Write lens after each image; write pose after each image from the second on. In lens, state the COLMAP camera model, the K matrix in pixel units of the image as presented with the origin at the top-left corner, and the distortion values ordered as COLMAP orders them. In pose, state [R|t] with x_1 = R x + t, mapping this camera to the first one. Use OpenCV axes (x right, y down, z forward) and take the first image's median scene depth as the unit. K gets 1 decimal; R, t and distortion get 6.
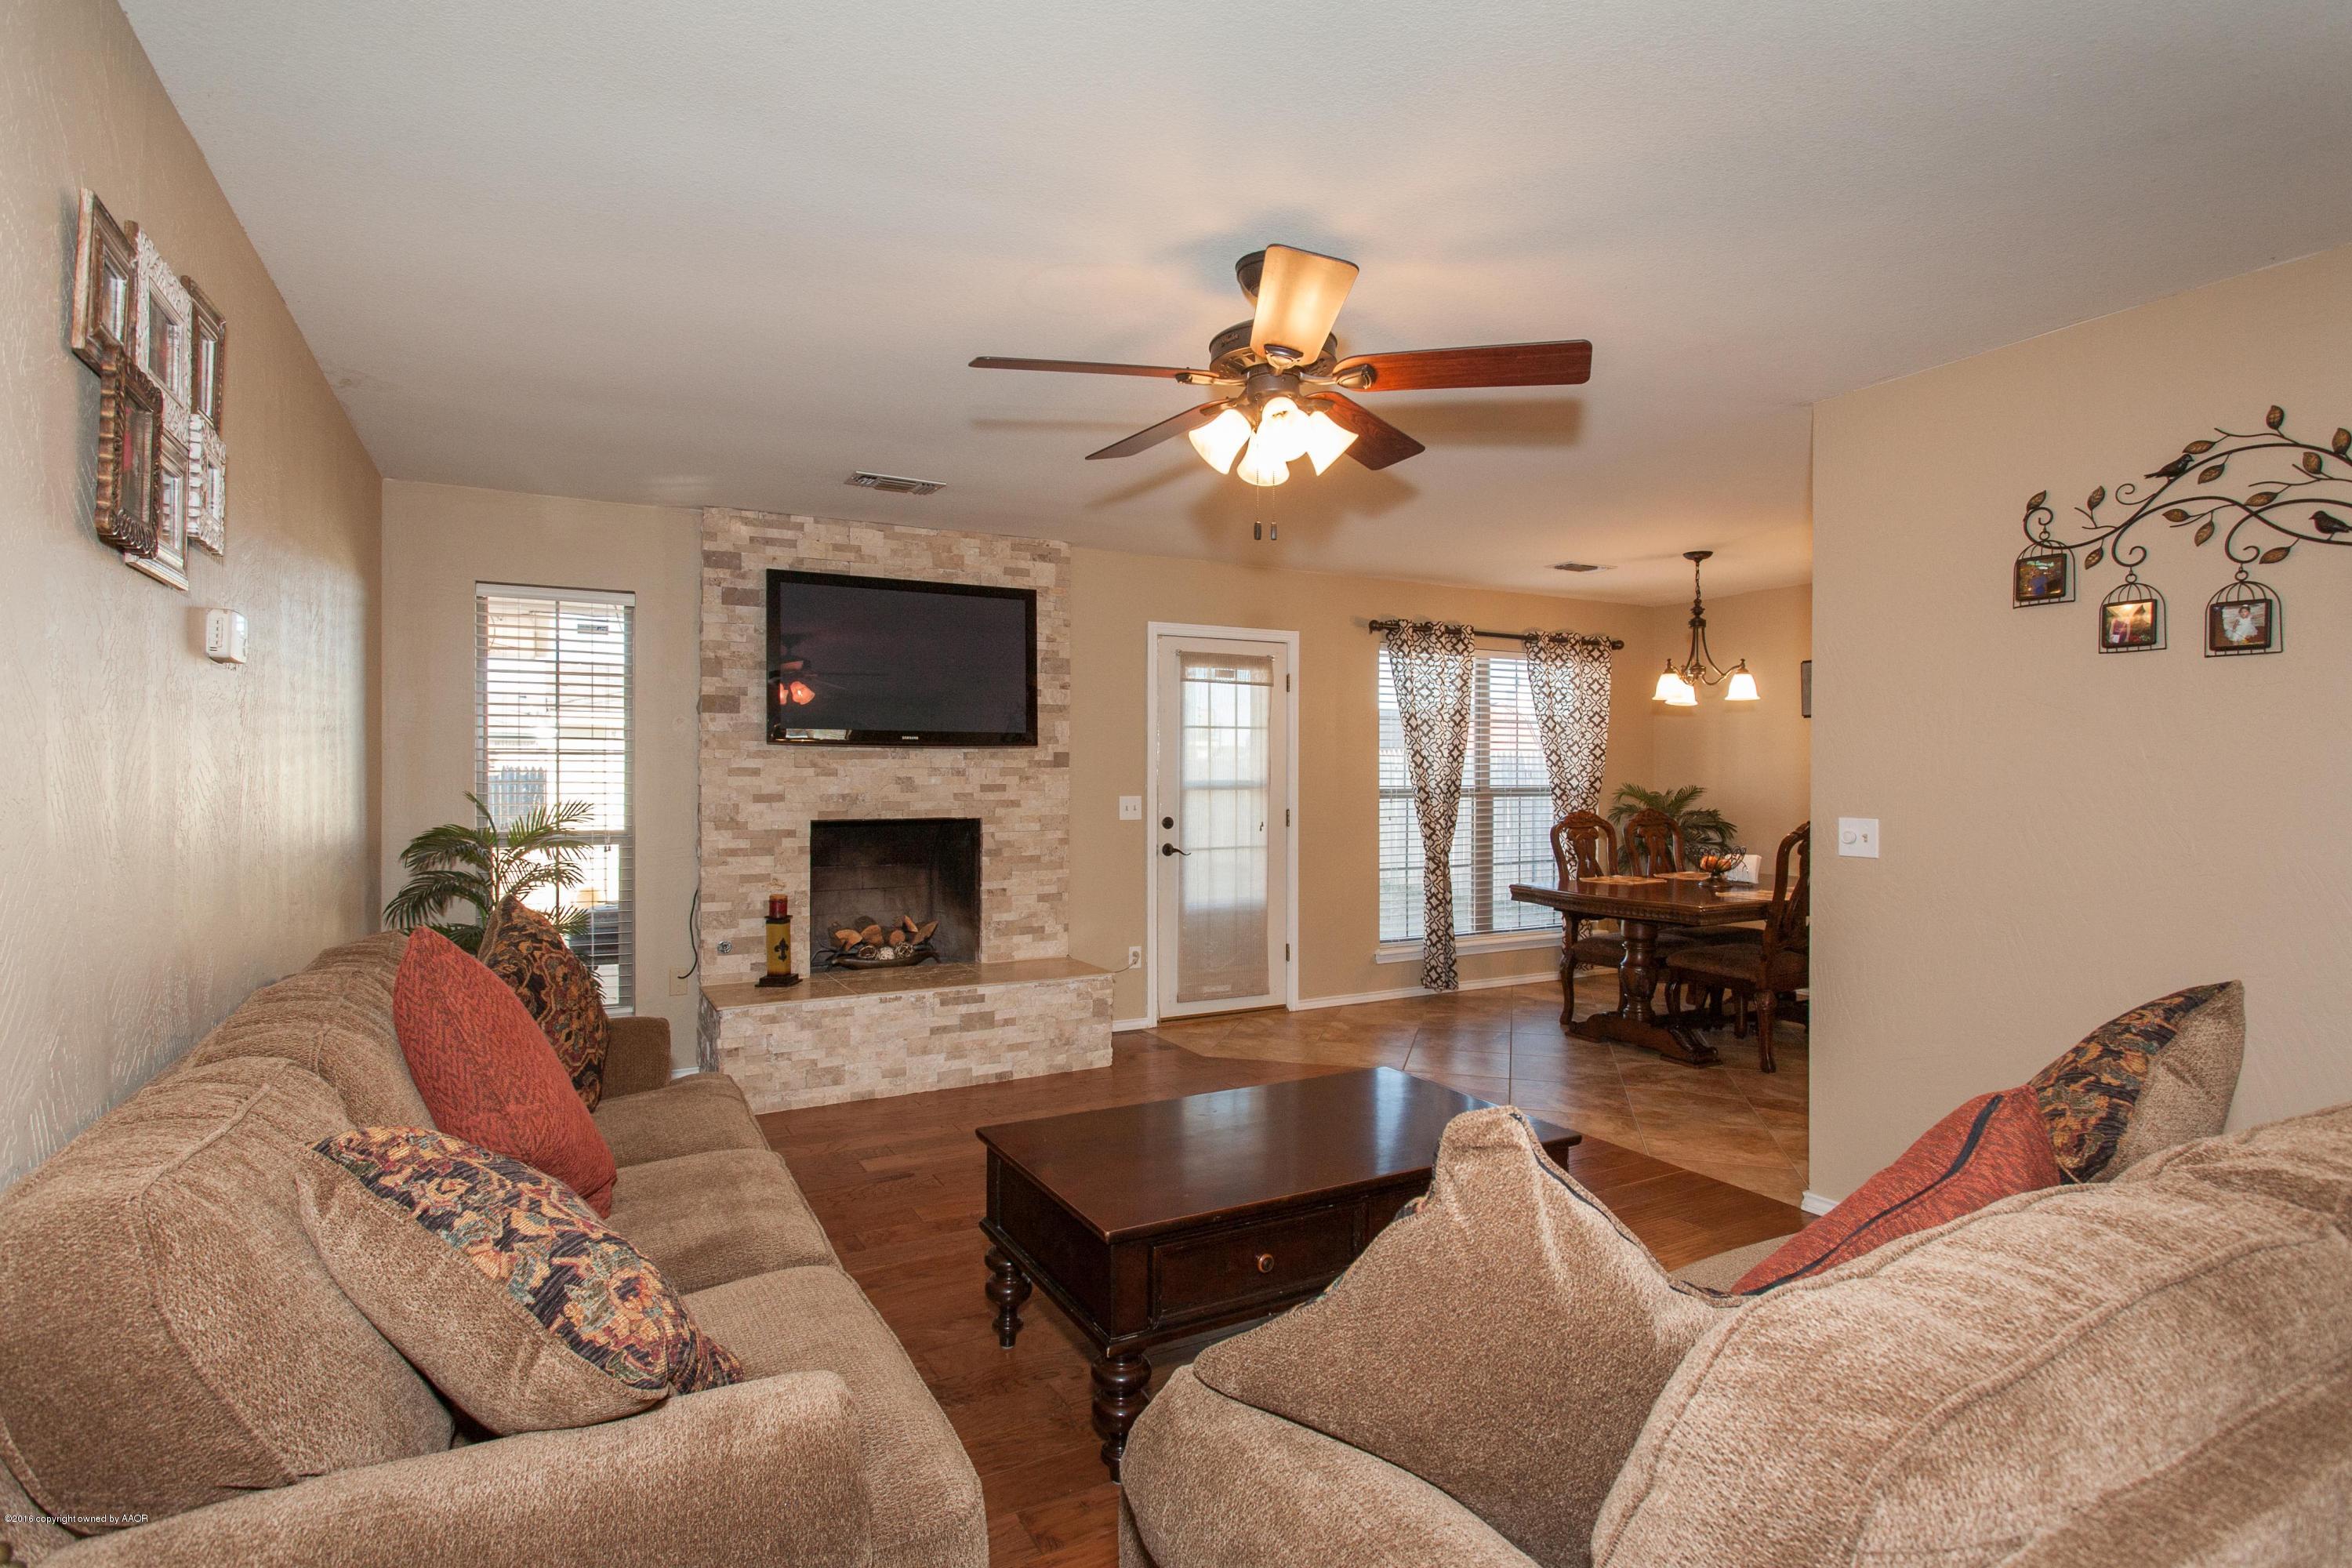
lens RADIAL K [[1142.0, 0, 1157.9], [0, 1142.0, 780.8], [0, 0, 1]] dist [-0.001699, 0.001114]
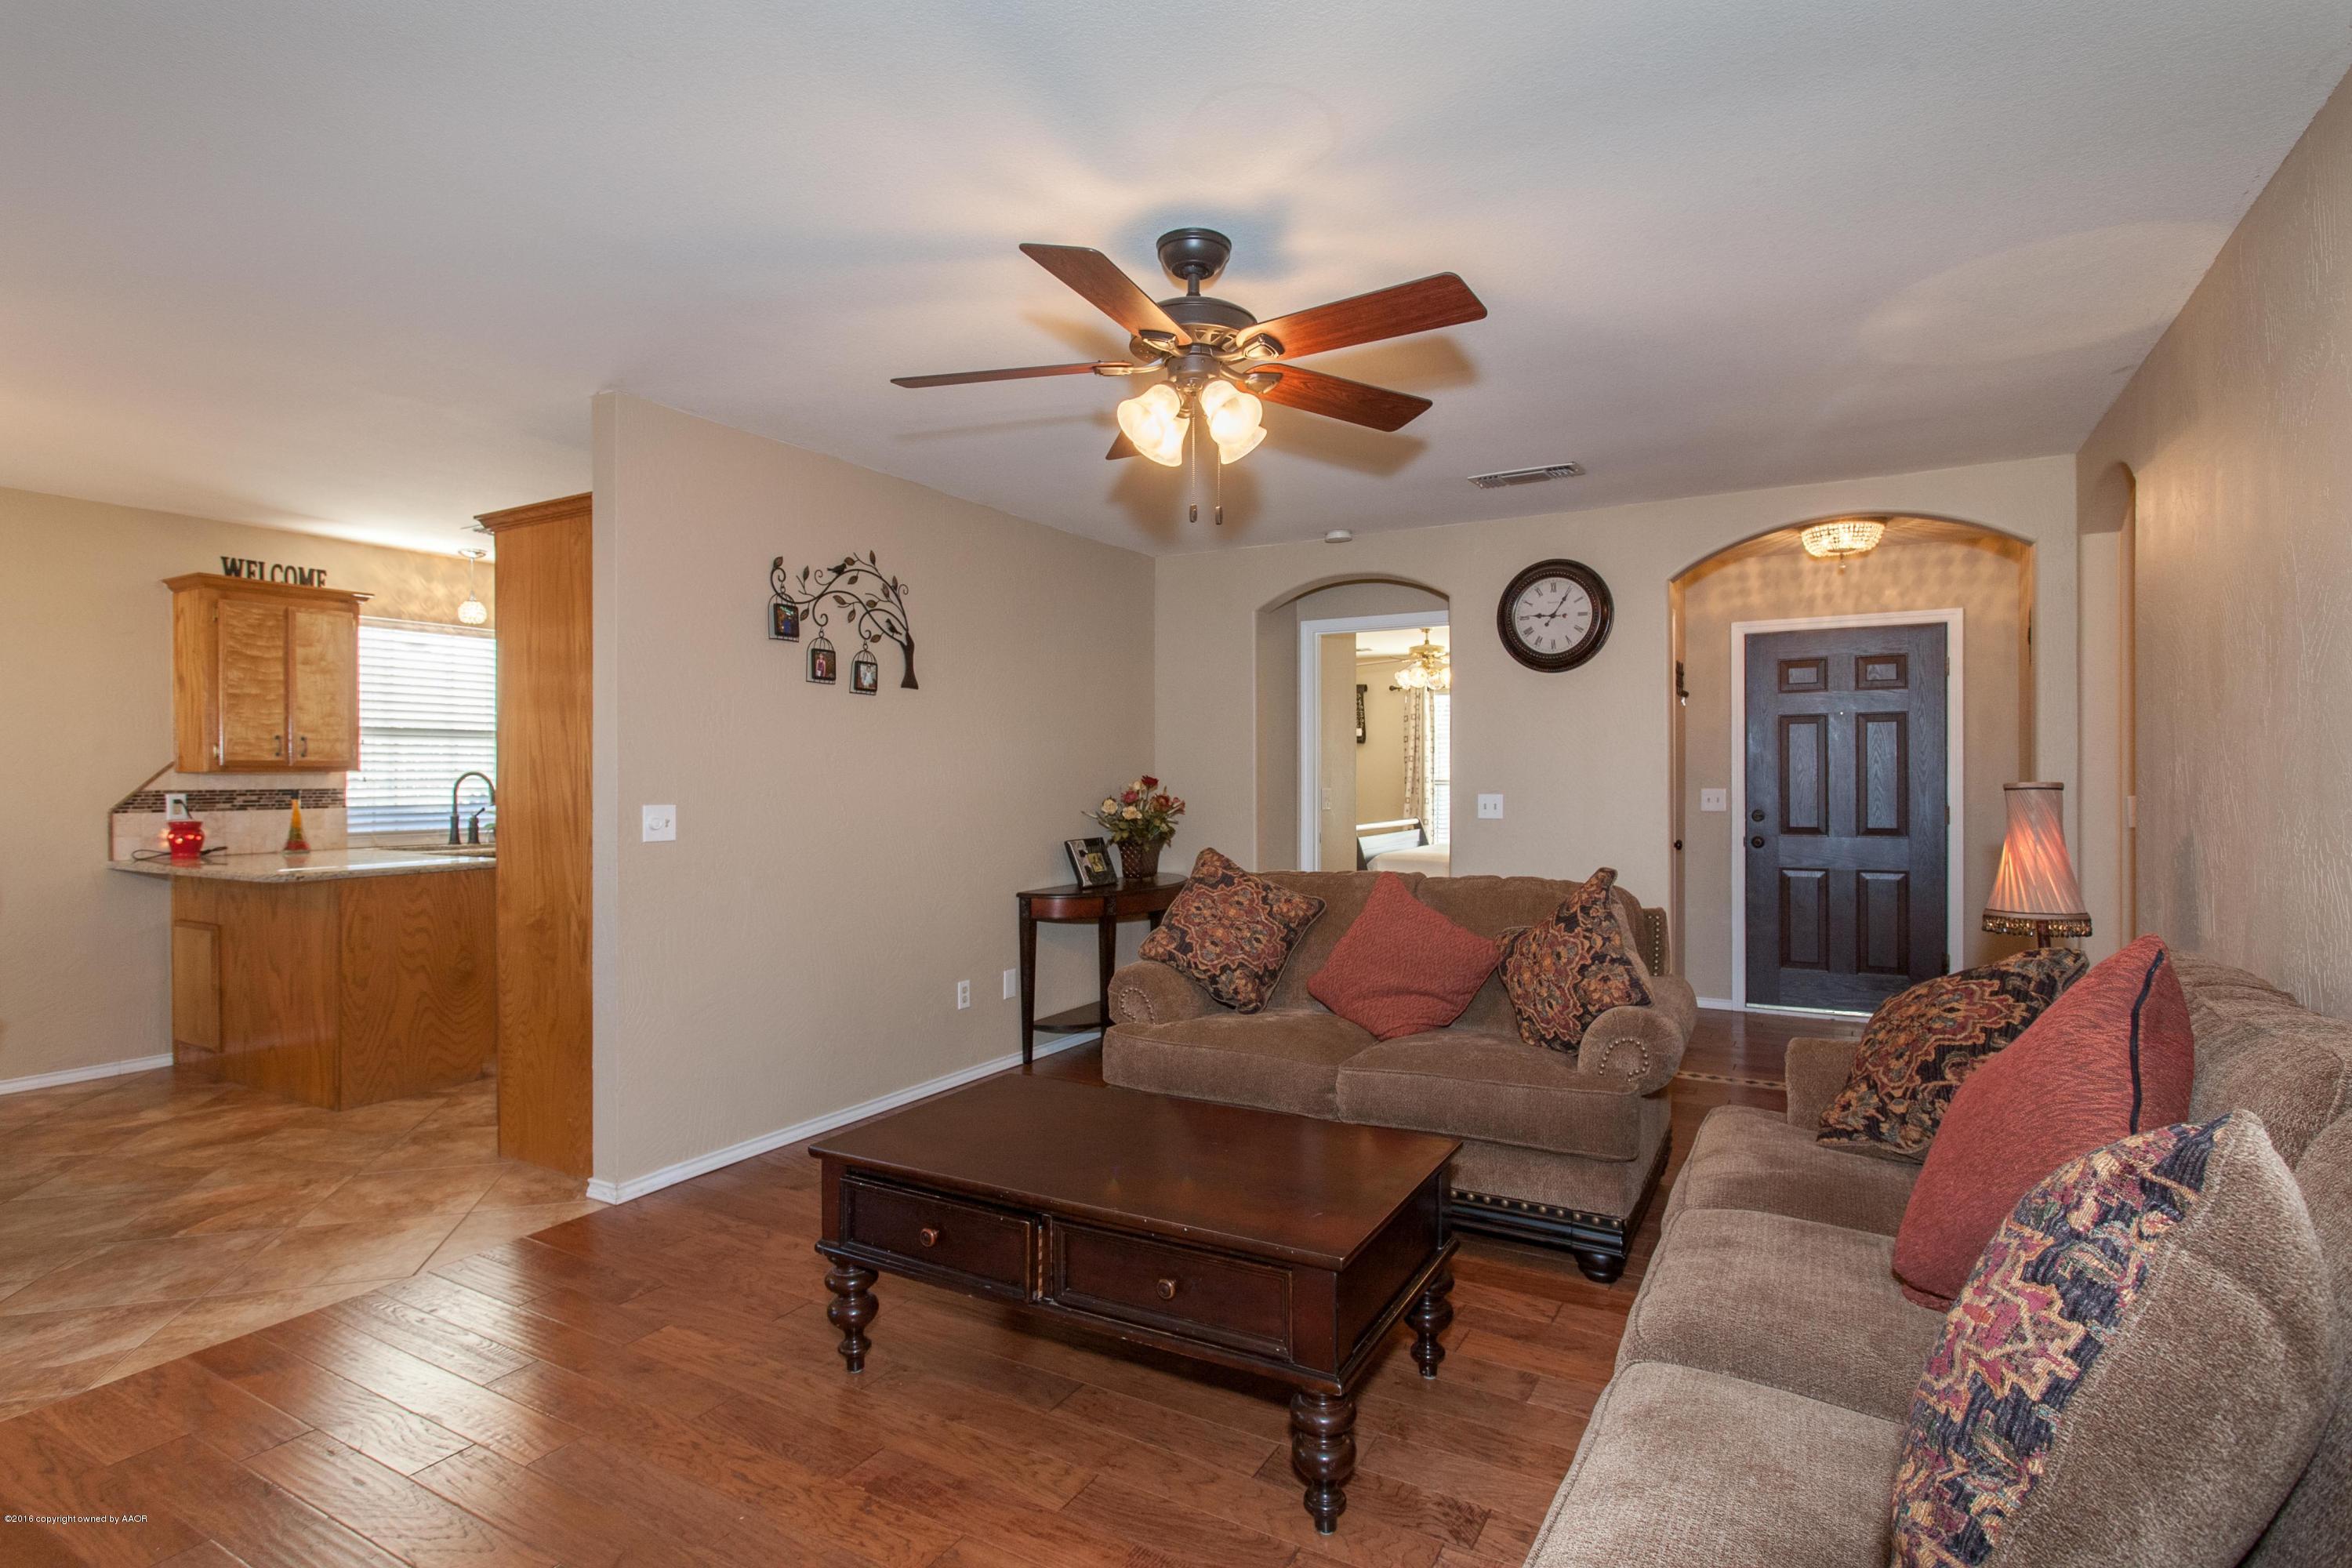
lens RADIAL K [[1142.0, 0, 1179.0], [0, 1142.0, 776.5], [0, 0, 1]] dist [-0.001699, 0.001114]
pose [[-0.531186, -0.000386, 0.847255, -0.305270], [0.005645, 0.999976, 0.003995, 0.002936], [-0.847237, 0.006905, -0.531171, 0.641413]]
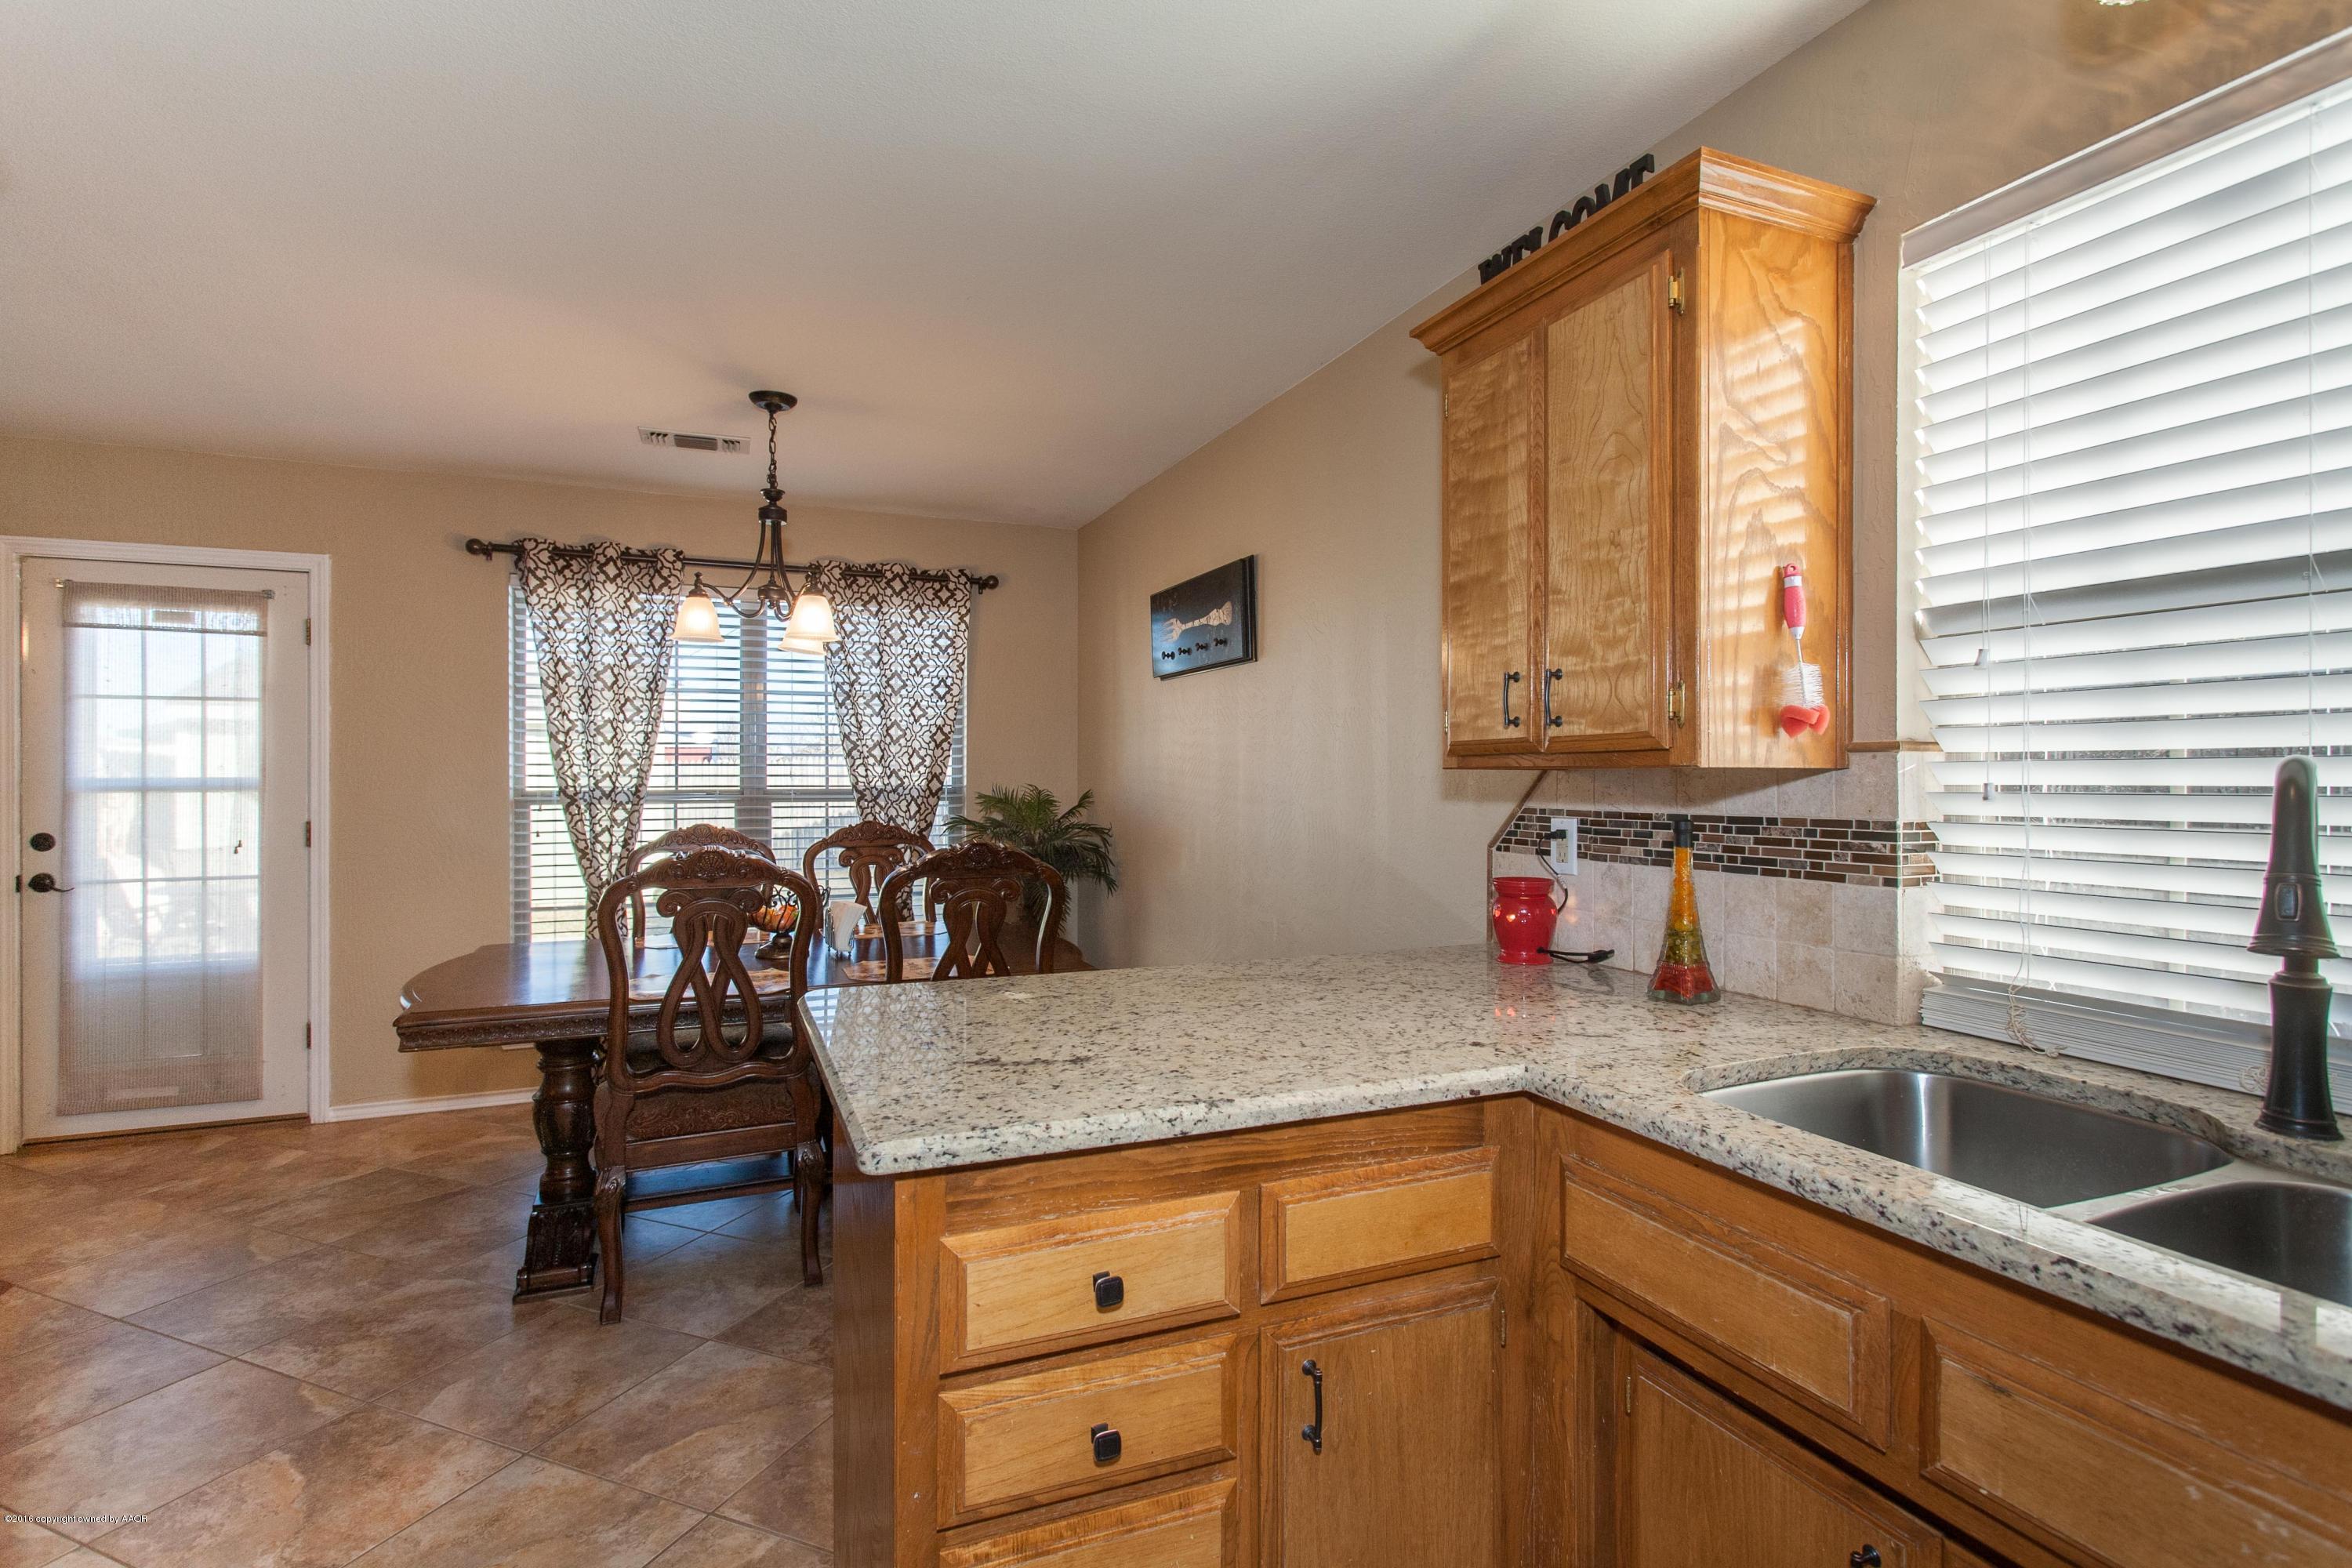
lens RADIAL K [[1105.1, 0, 1162.0], [0, 1105.1, 781.1], [0, 0, 1]] dist [-0.002781, -0.002131]
pose [[0.994607, 0.000091, -0.103720, 0.717377], [-0.000475, 0.999993, -0.003681, 0.003804], [0.103719, 0.003711, 0.994600, 0.435620]]
